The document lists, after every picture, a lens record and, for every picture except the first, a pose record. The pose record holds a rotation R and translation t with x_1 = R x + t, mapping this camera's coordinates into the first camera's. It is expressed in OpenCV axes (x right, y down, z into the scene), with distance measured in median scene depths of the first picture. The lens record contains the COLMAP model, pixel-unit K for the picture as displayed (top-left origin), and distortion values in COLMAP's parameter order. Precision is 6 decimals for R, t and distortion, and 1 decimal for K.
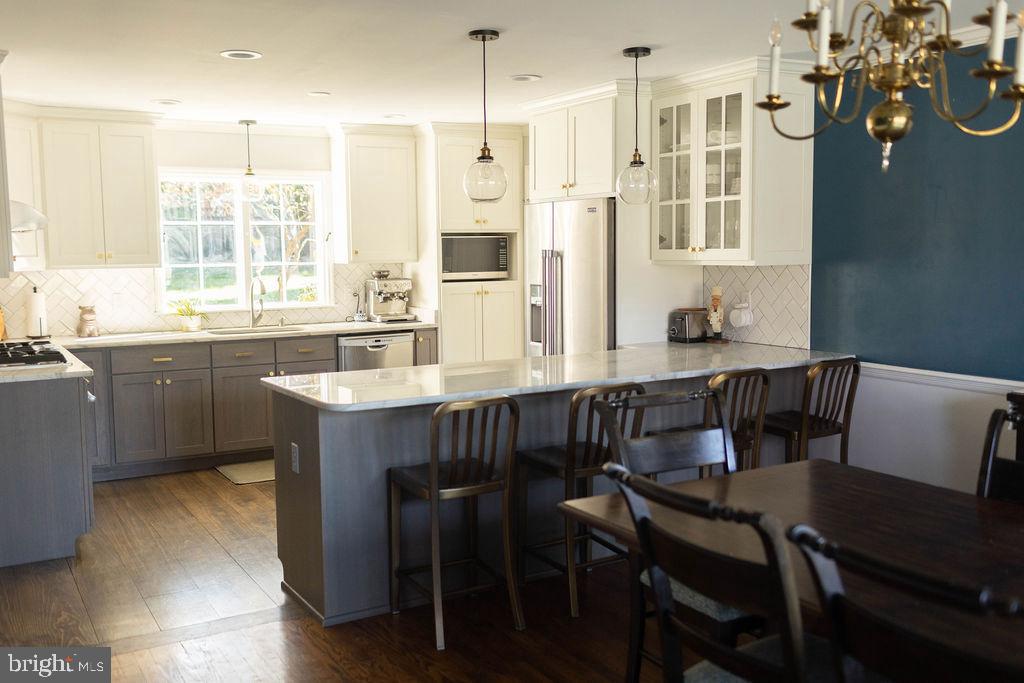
lens RADIAL K [[970.8, 0, 511.4], [0, 970.8, 325.4], [0, 0, 1]] dist [0.009786, -0.000662]
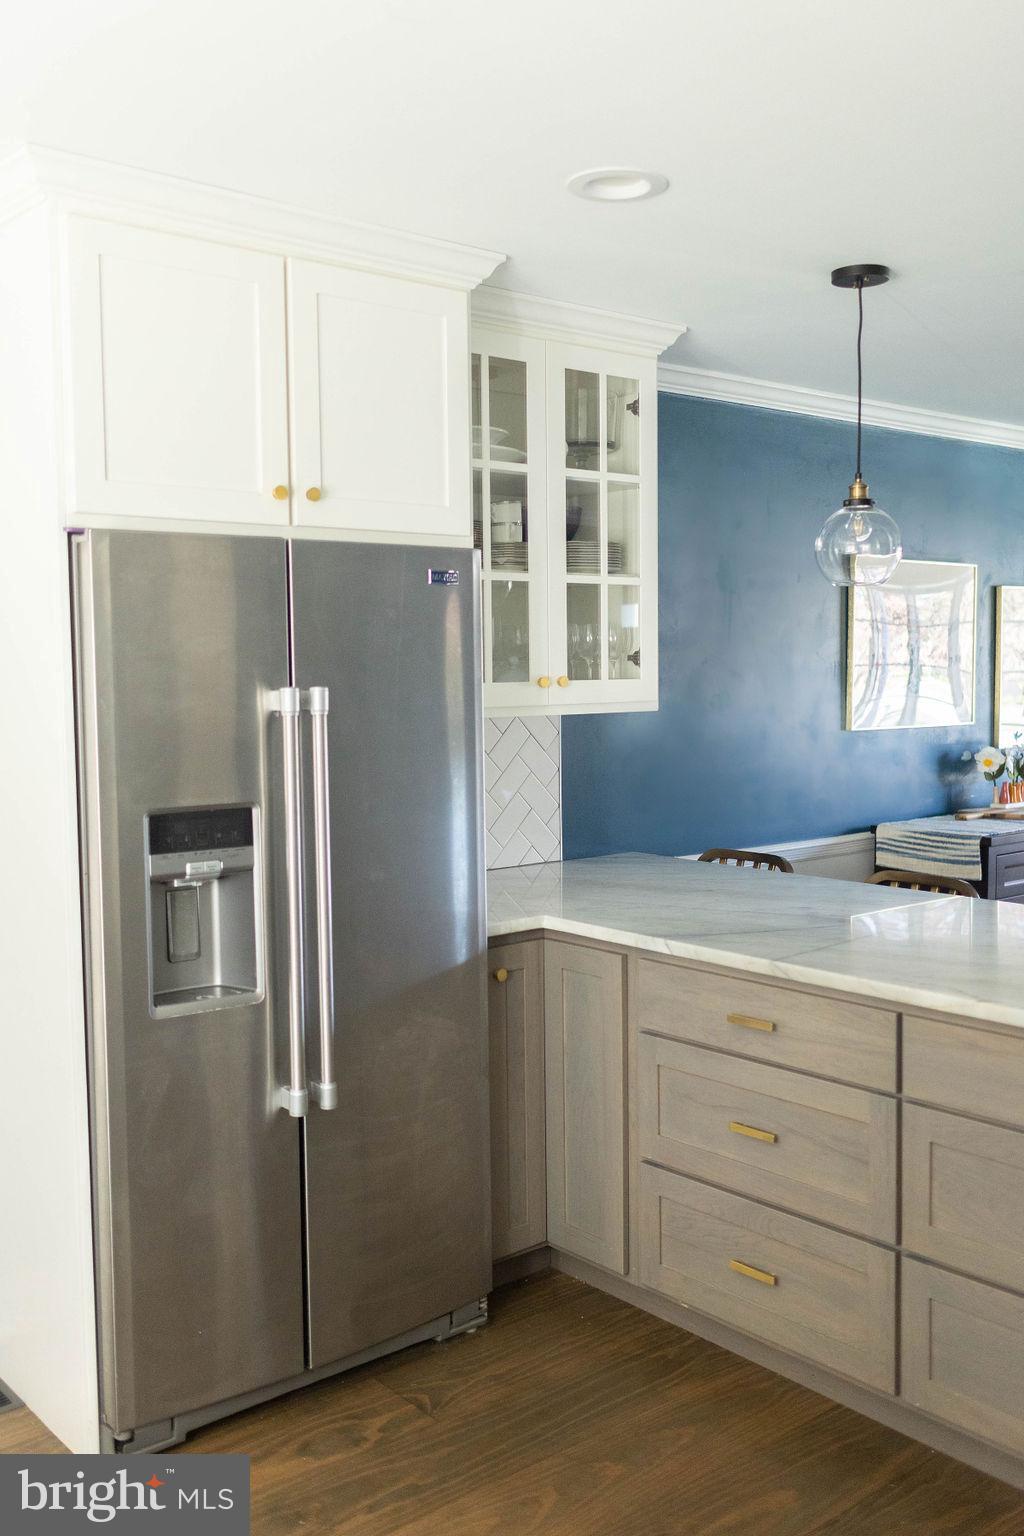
lens RADIAL K [[1456.2, 0, 512.0], [0, 1456.2, 768.0], [0, 0, 1]] dist [0.009786, -0.000662]
pose [[-0.169763, -0.053856, 0.984012, -0.501012], [0.094443, 0.993021, 0.070643, -0.089437], [-0.980949, 0.104925, -0.163492, 1.146311]]
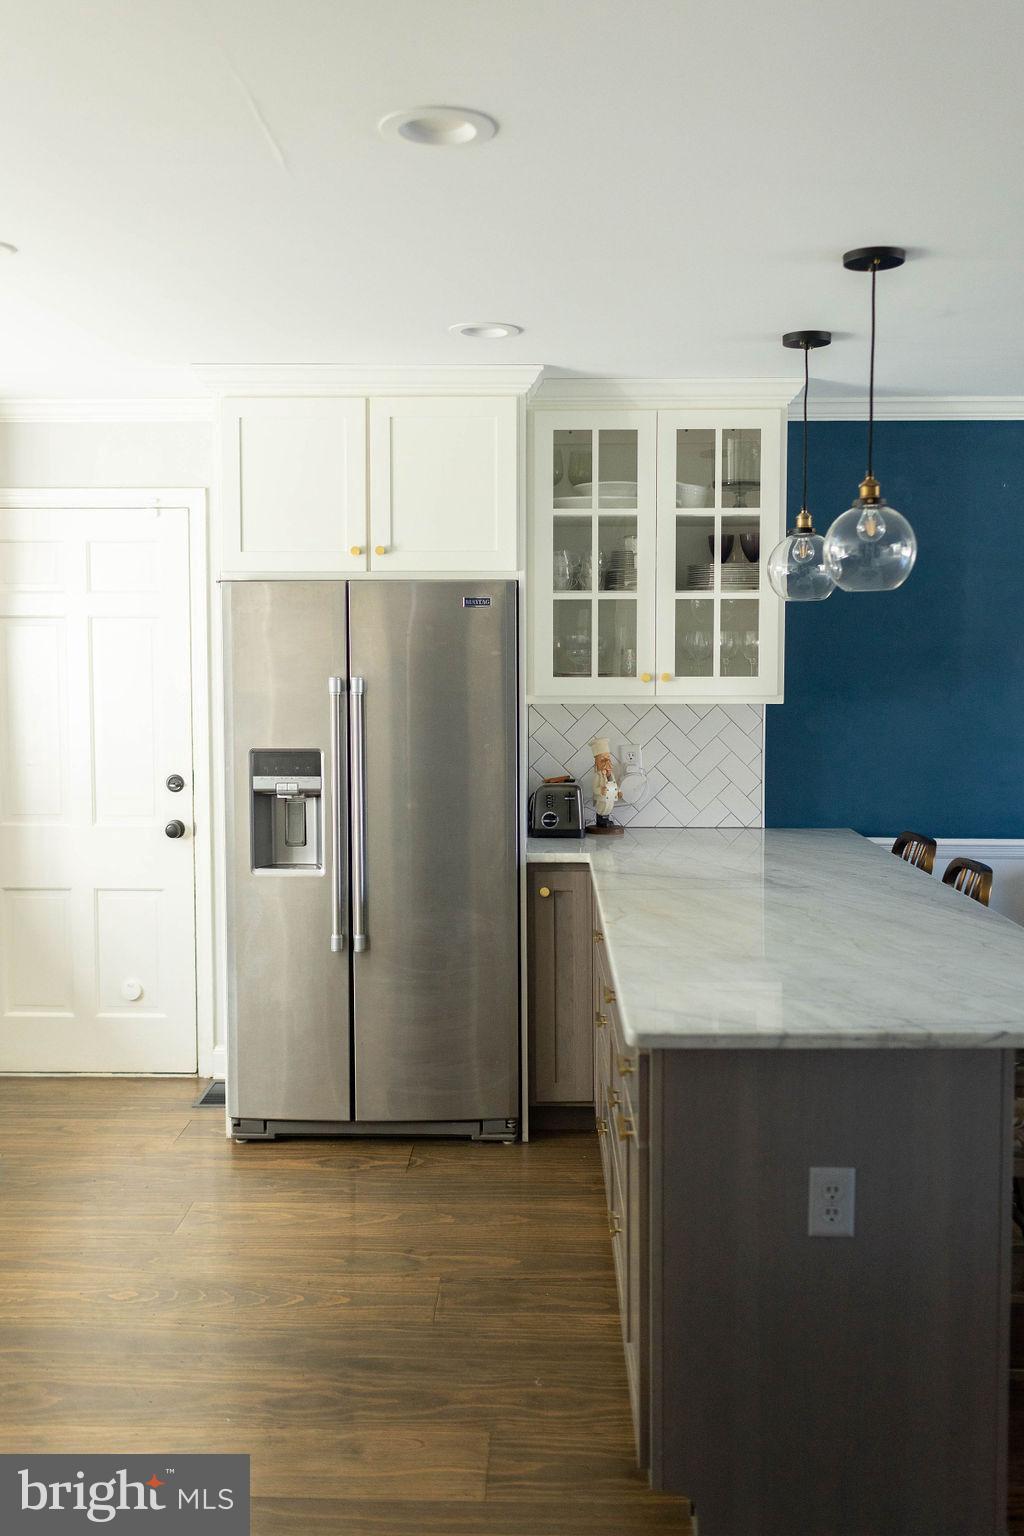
lens RADIAL K [[1456.2, 0, 512.0], [0, 1456.2, 768.0], [0, 0, 1]] dist [0.009786, -0.000662]
pose [[0.523921, -0.049883, 0.850305, -0.621825], [0.063557, 0.997790, 0.019374, -0.046403], [-0.849392, 0.043892, 0.525933, 0.612848]]
